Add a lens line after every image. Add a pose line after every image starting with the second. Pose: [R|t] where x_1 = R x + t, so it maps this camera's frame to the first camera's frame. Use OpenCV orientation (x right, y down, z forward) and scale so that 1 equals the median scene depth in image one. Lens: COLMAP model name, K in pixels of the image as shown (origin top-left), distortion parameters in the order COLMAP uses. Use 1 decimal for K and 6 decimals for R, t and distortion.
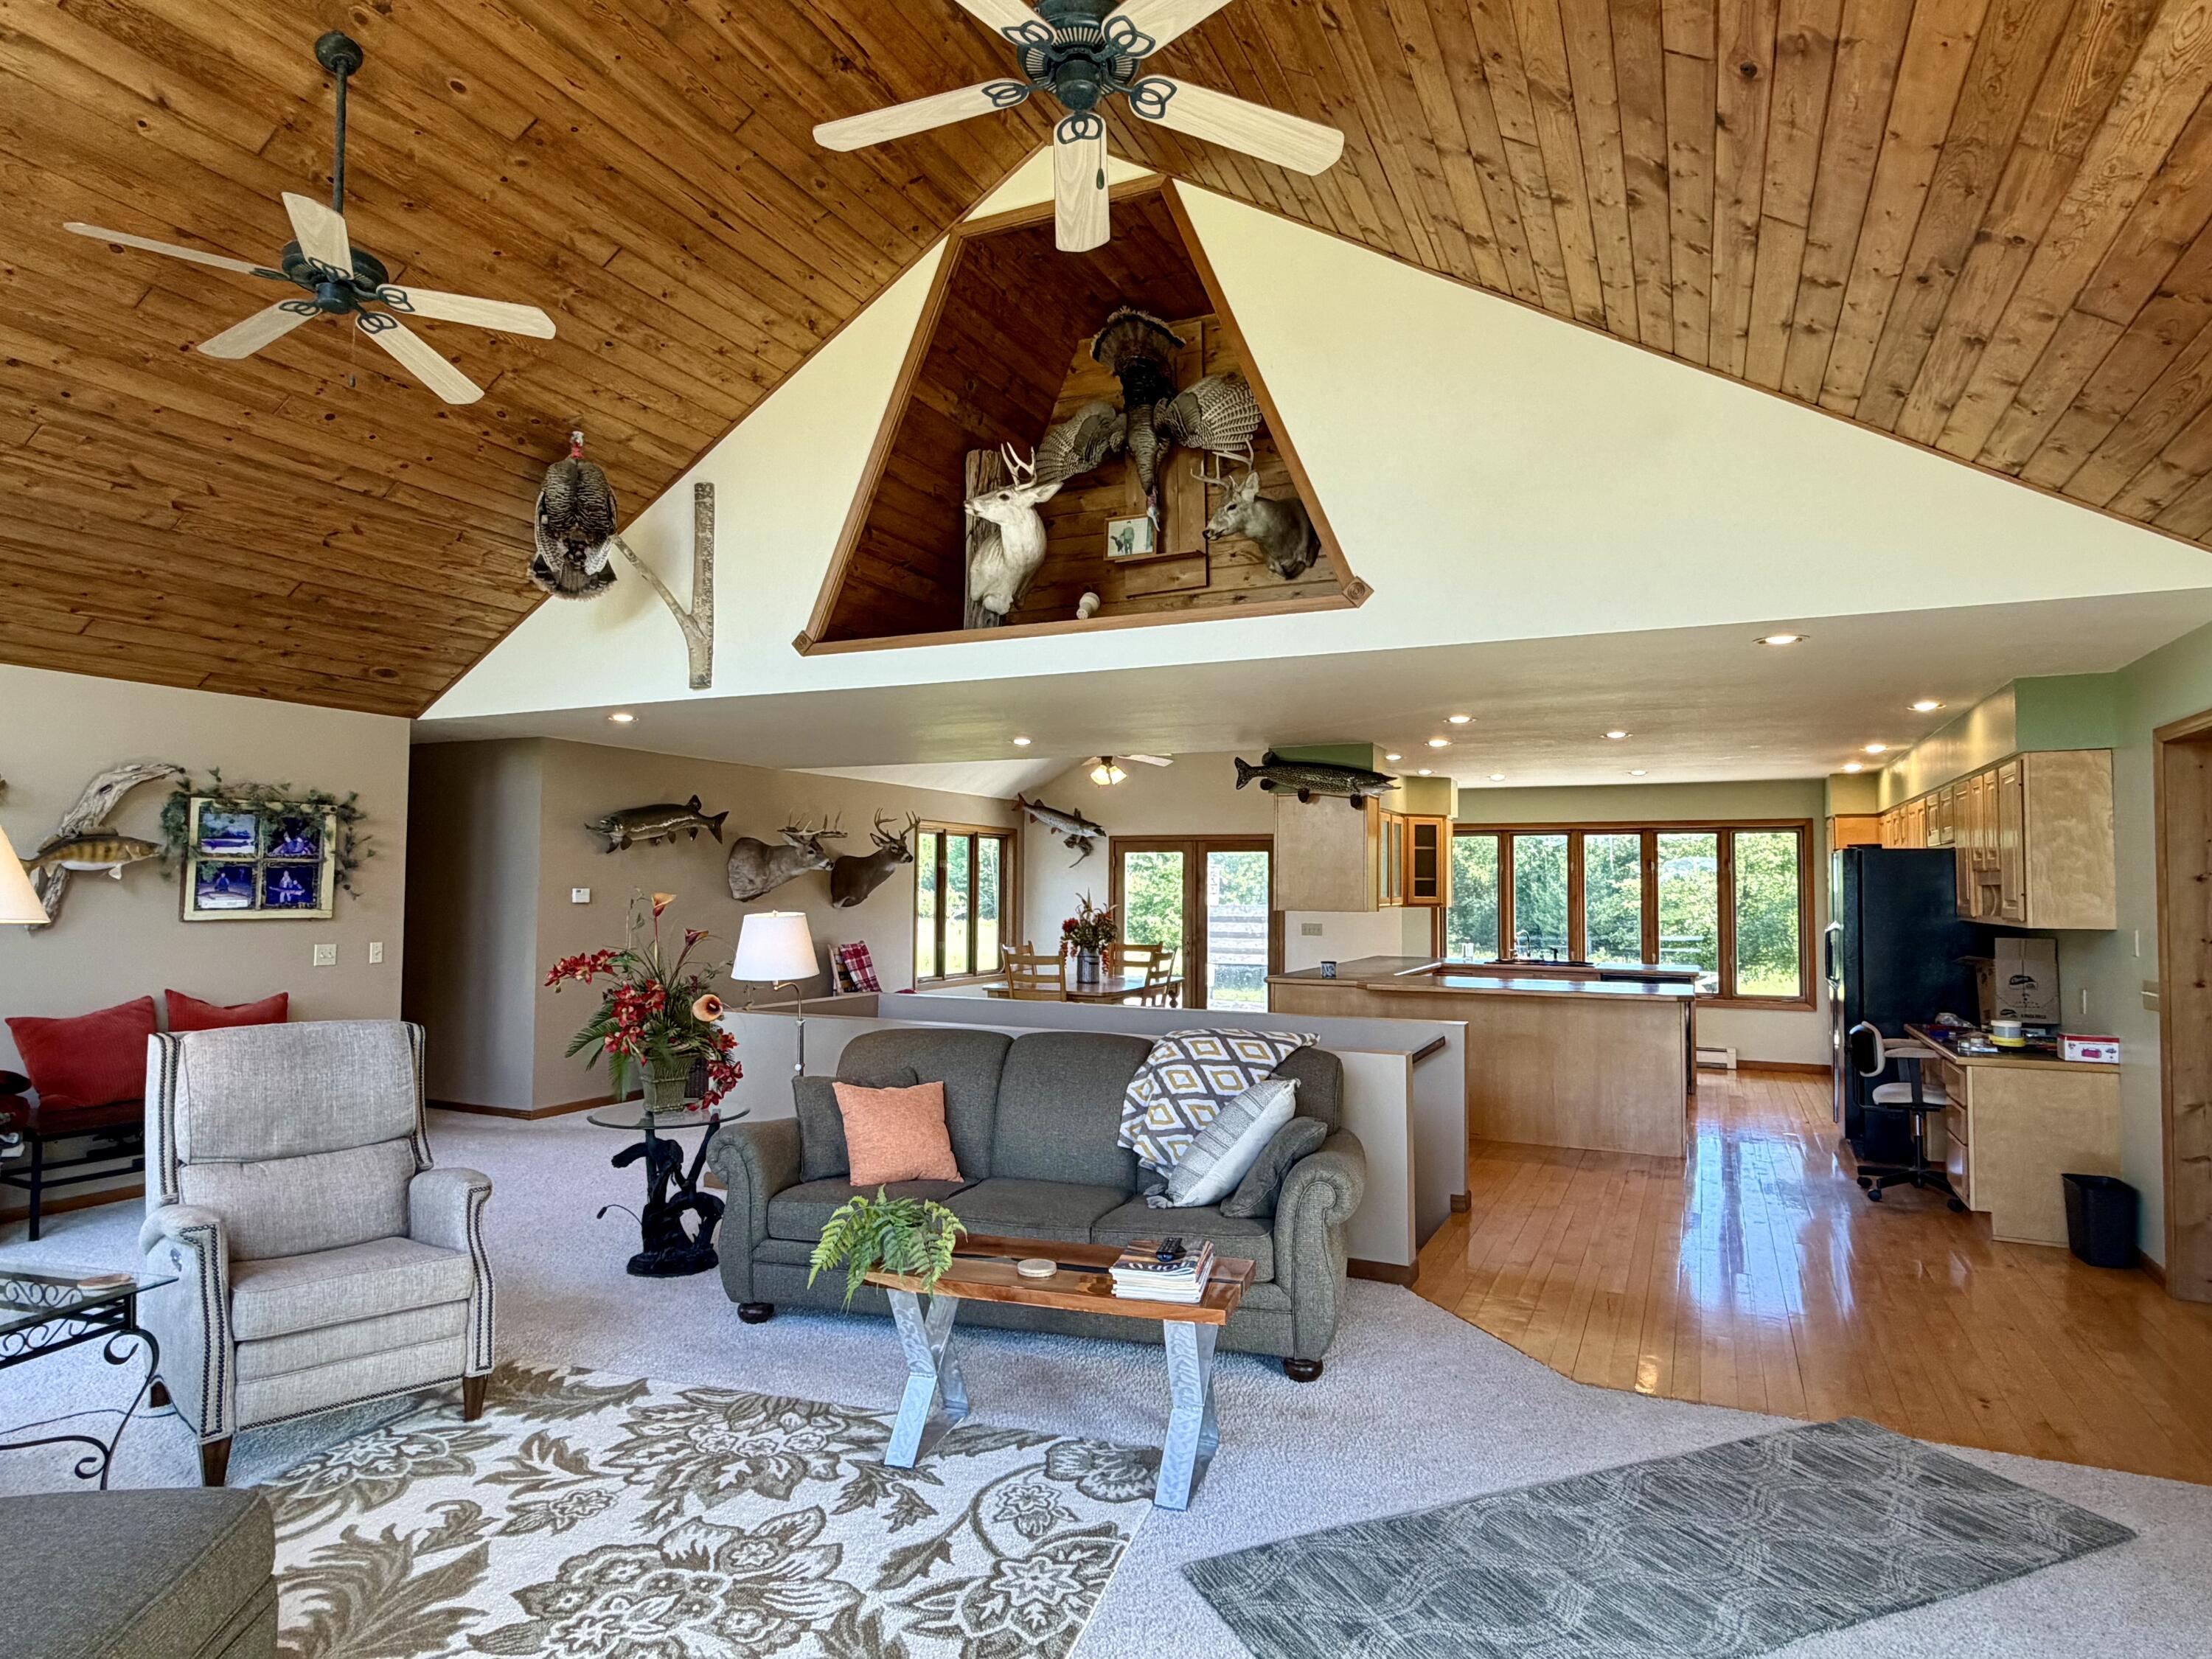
lens RADIAL K [[1264.5, 0, 1106.0], [0, 1264.5, 829.5], [0, 0, 1]] dist [-0.001593, 0.000114]
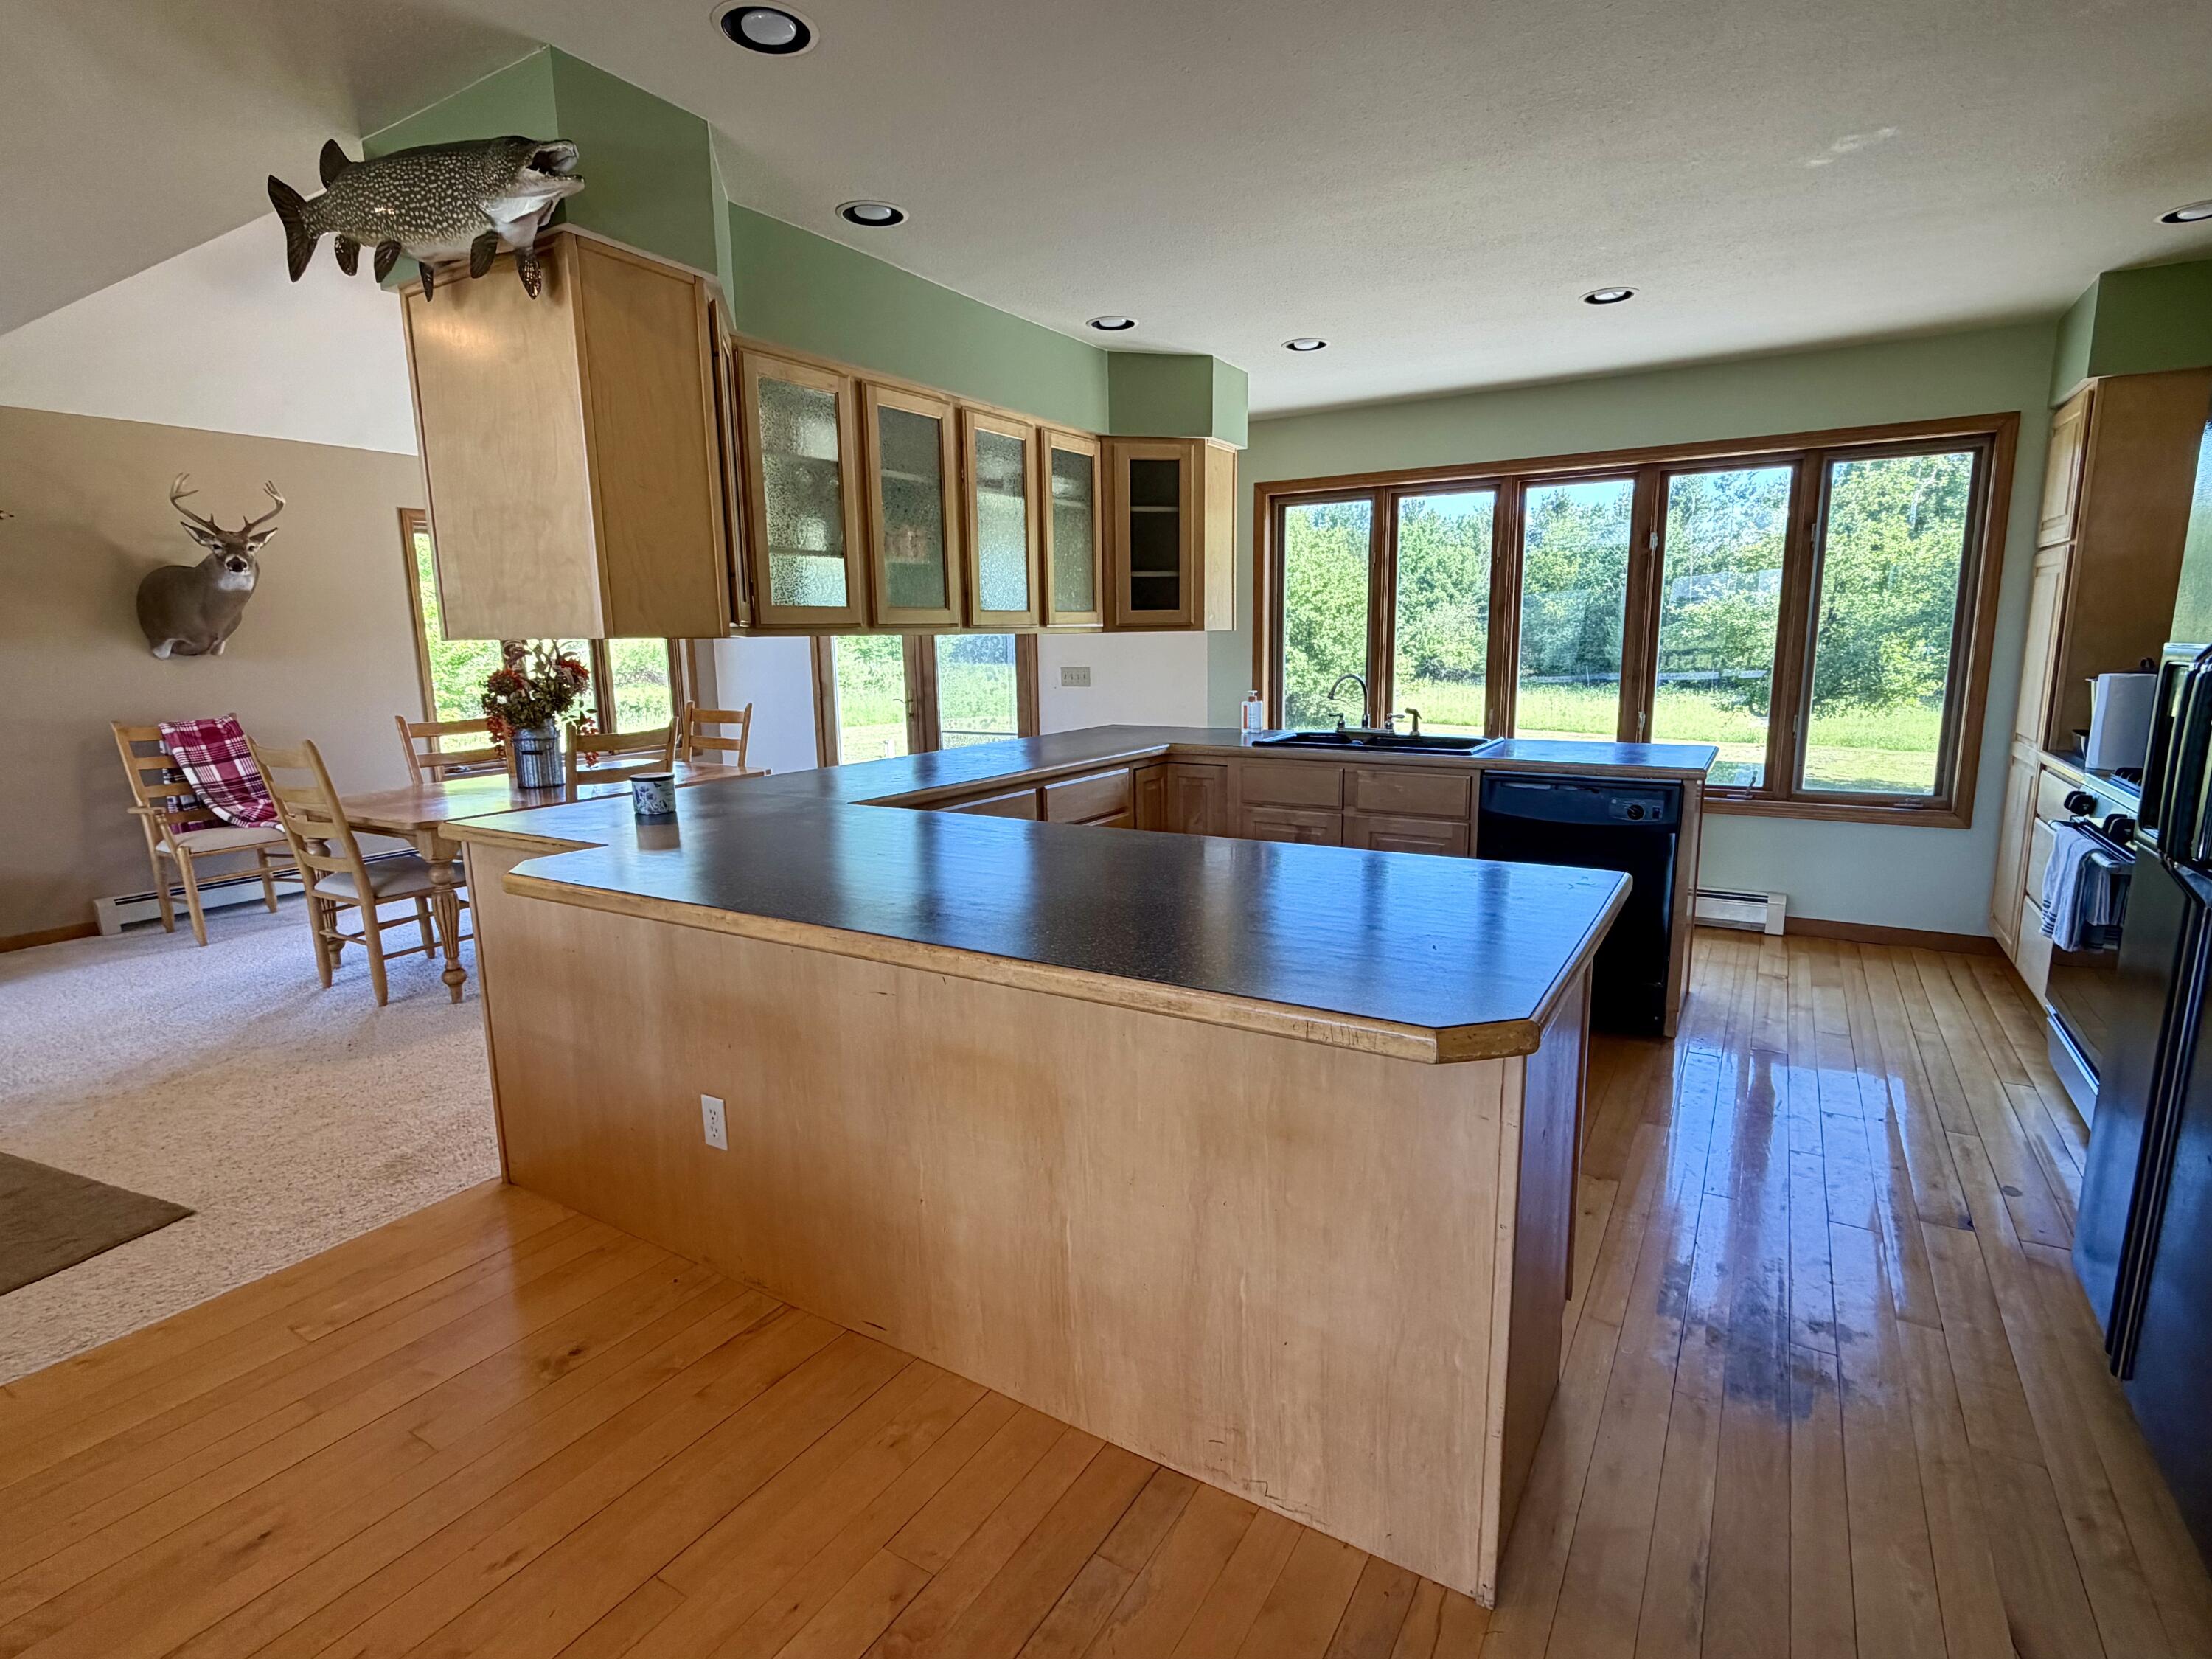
lens RADIAL K [[1092.3, 0, 1106.0], [0, 1092.3, 829.5], [0, 0, 1]] dist [0.000729, -0.000622]
pose [[0.993870, -0.003794, -0.110488, 0.231649], [0.028107, 0.975242, 0.219348, 0.034959], [0.106920, -0.221109, 0.969370, 0.464048]]
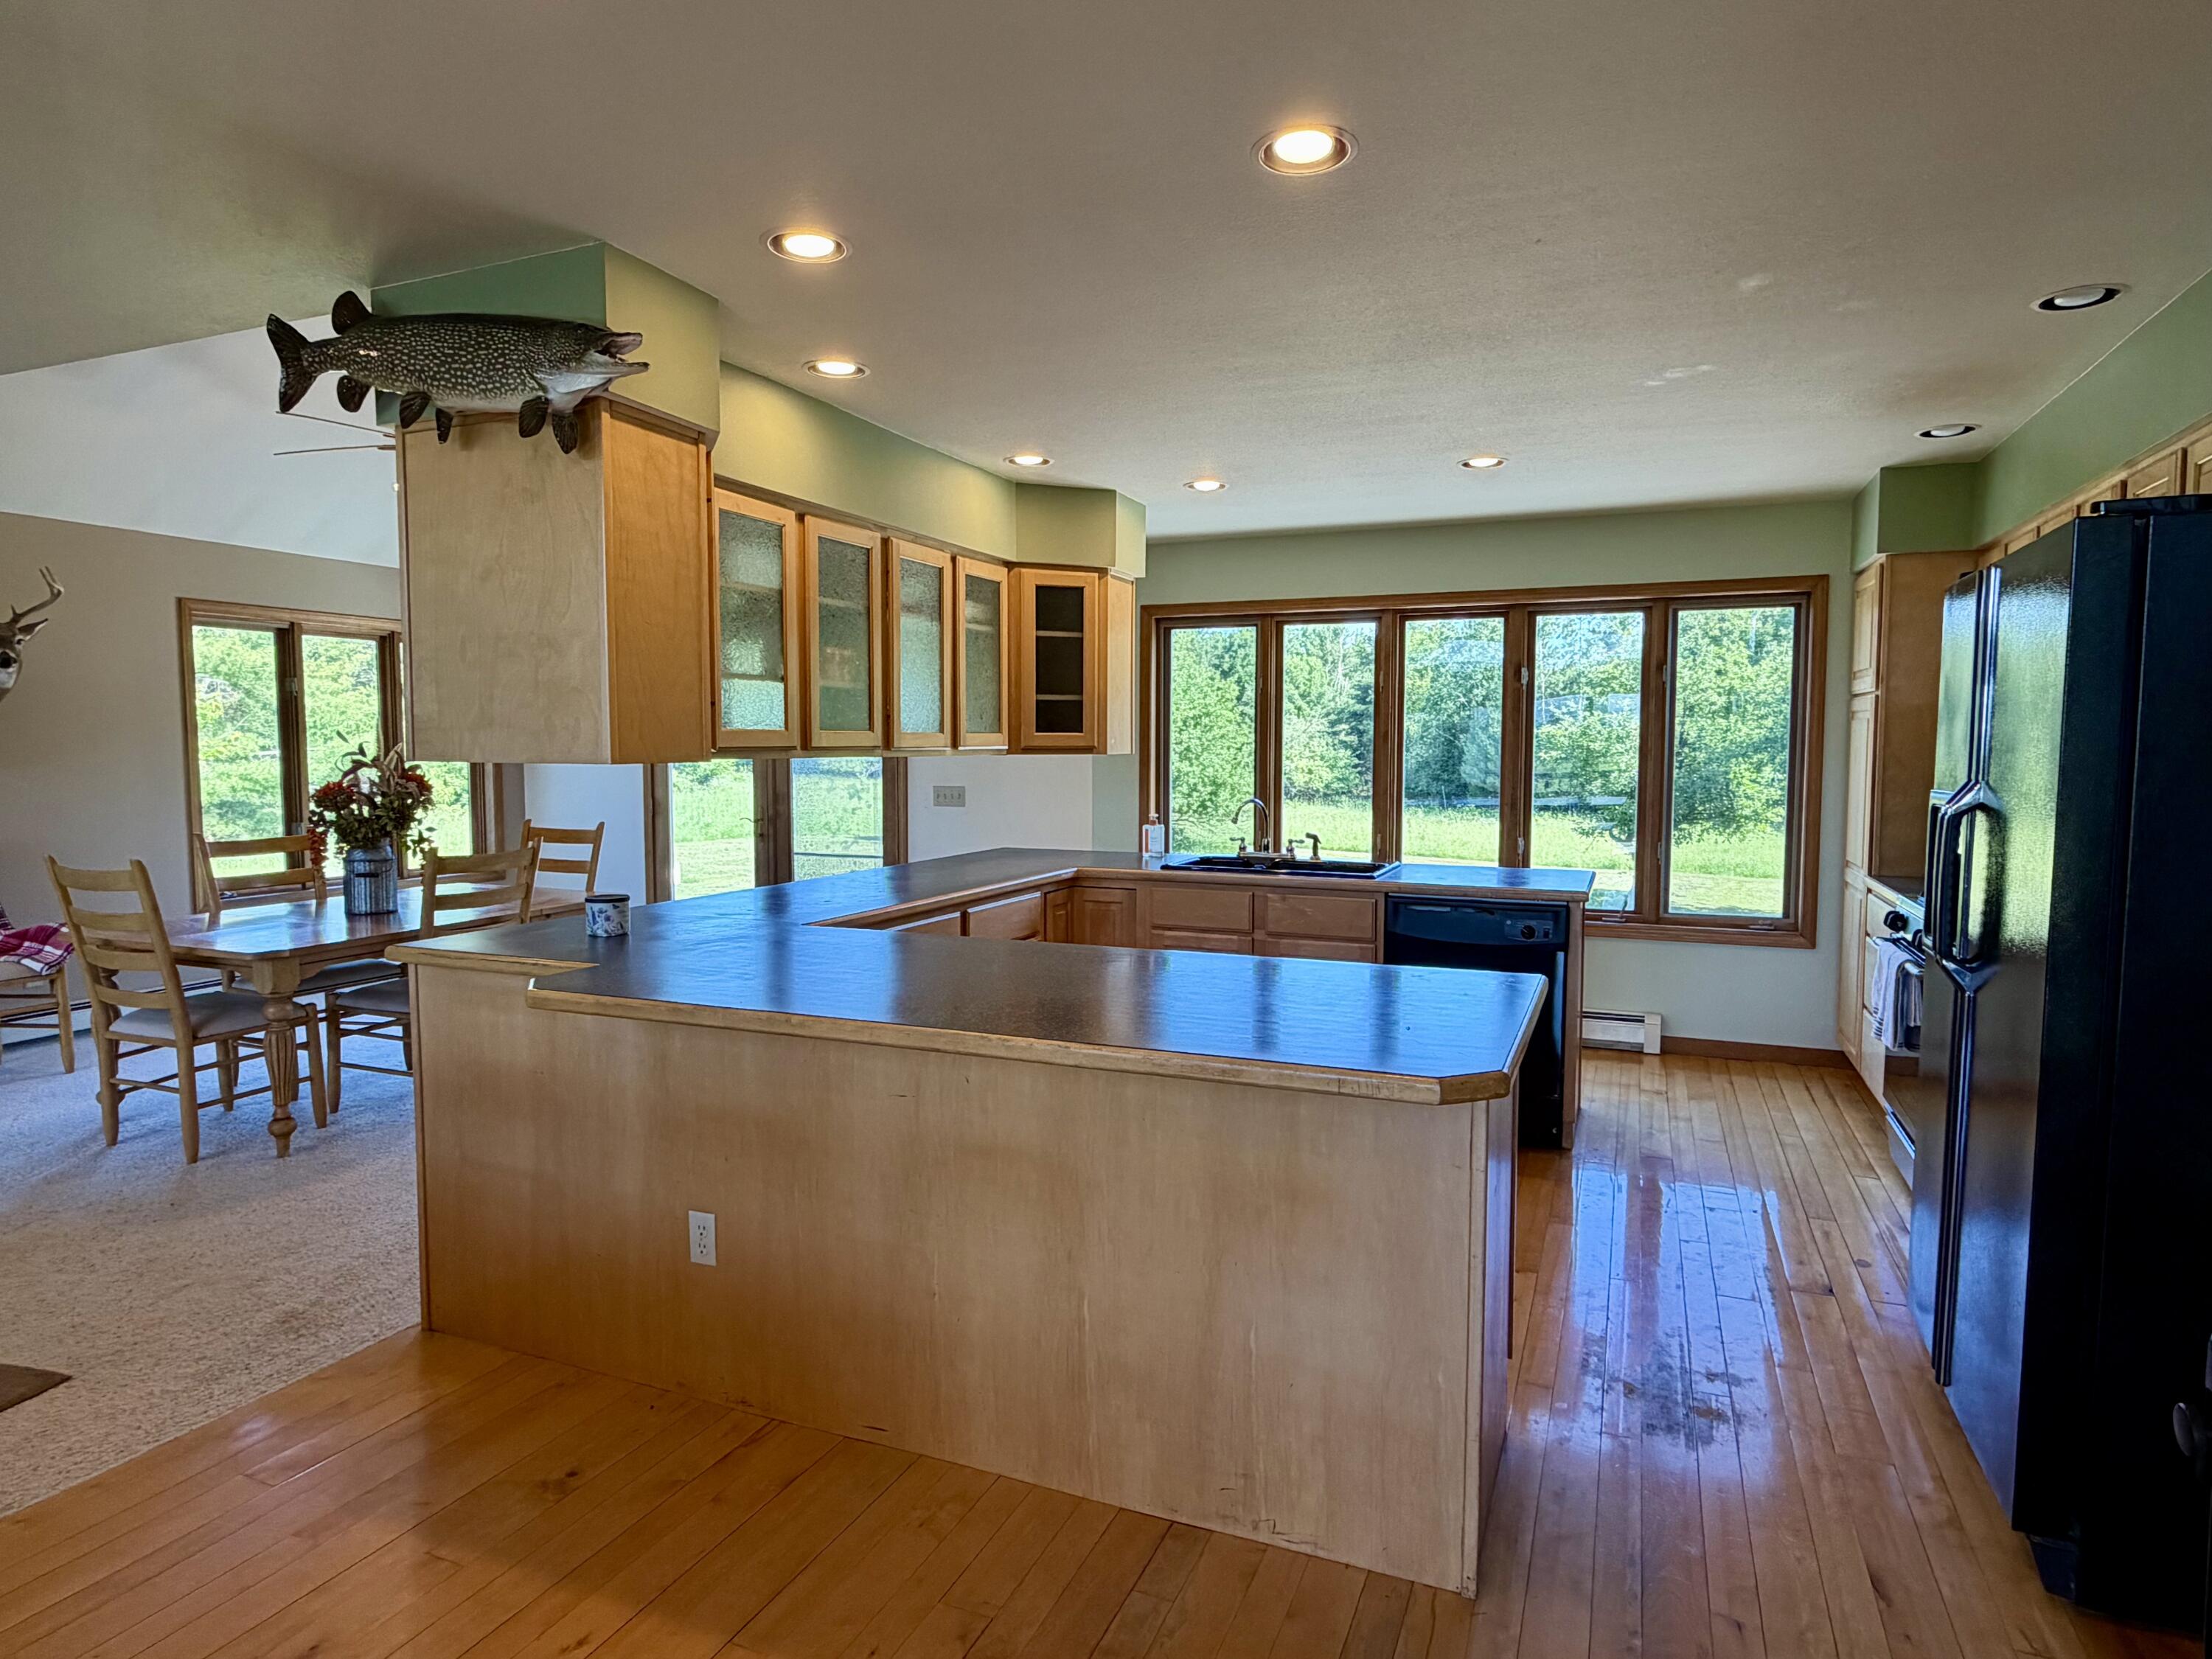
lens RADIAL K [[1264.5, 0, 1106.0], [0, 1264.5, 829.5], [0, 0, 1]] dist [-0.001593, 0.000114]
pose [[0.999063, -0.008240, 0.042485, 0.205971], [0.003345, 0.993471, 0.114032, 0.028125], [-0.043147, -0.113783, 0.992568, 0.416235]]
